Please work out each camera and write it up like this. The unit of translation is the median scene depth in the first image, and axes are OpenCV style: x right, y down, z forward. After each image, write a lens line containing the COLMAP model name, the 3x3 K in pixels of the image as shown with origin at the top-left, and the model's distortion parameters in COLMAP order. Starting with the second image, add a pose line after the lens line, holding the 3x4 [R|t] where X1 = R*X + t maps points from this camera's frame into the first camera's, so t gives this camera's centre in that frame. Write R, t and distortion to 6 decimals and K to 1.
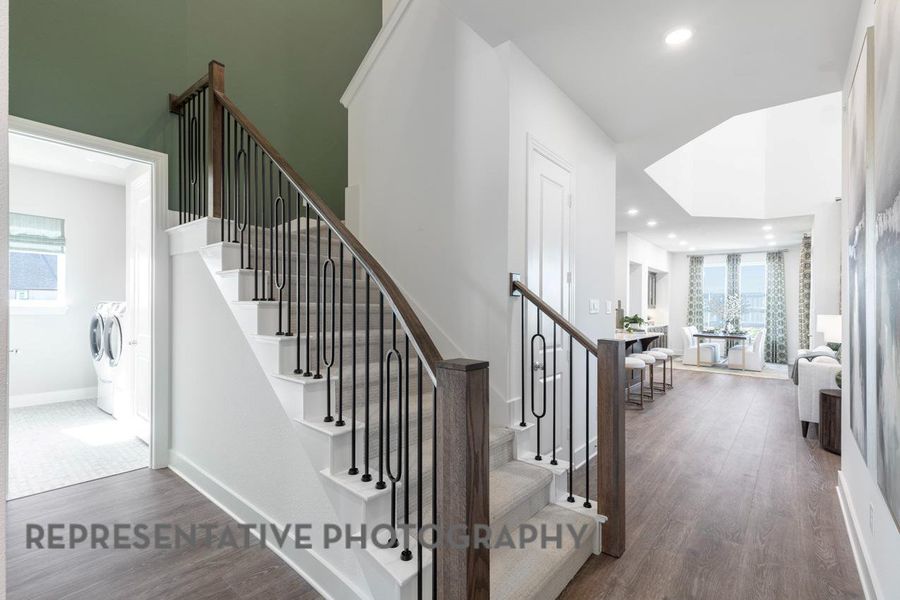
lens RADIAL K [[410.2, 0, 442.6], [0, 410.2, 302.6], [0, 0, 1]] dist [0.012767, 0.000038]
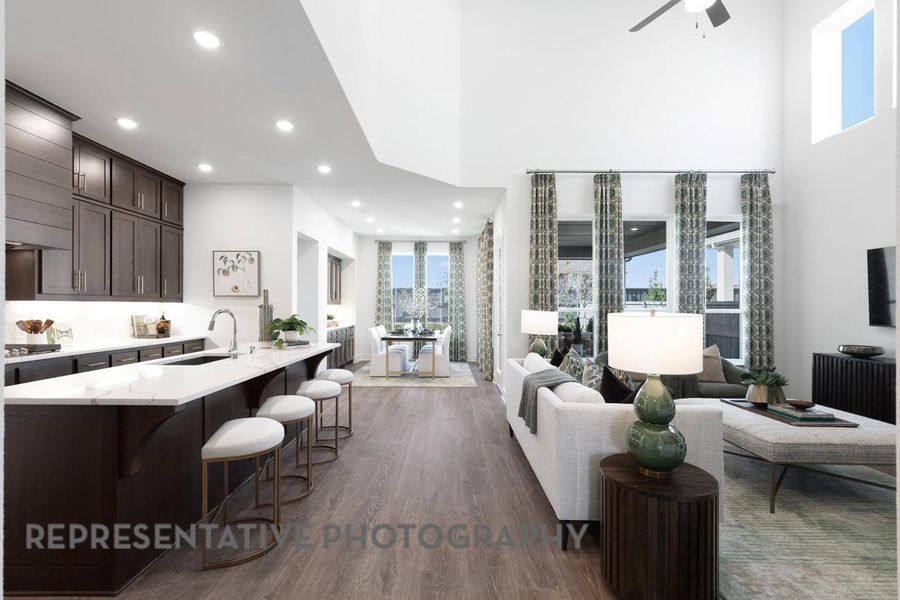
lens RADIAL K [[410.2, 0, 450.4], [0, 410.2, 300.2], [0, 0, 1]] dist [0.012767, 0.000038]
pose [[0.758198, -0.002987, 0.652018, 0.196555], [0.001690, 0.999995, 0.002616, 0.005728], [-0.652022, -0.000881, 0.758199, 0.318735]]
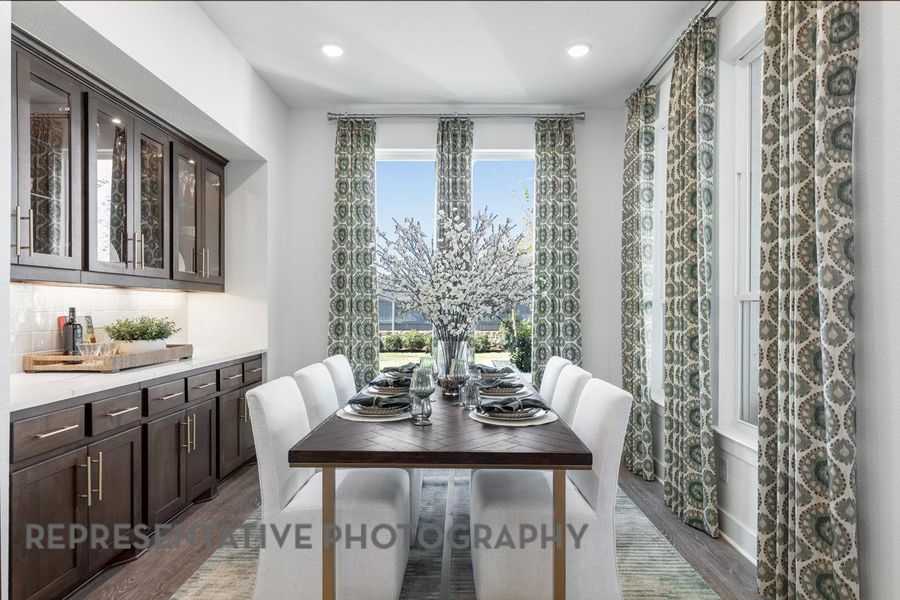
lens RADIAL K [[410.2, 0, 449.8], [0, 410.2, 304.5], [0, 0, 1]] dist [0.012767, 0.000038]
pose [[0.758538, -0.008449, 0.651574, 0.545263], [0.000968, 0.999929, 0.011839, 0.024400], [-0.651628, -0.008349, 0.758492, 0.839547]]
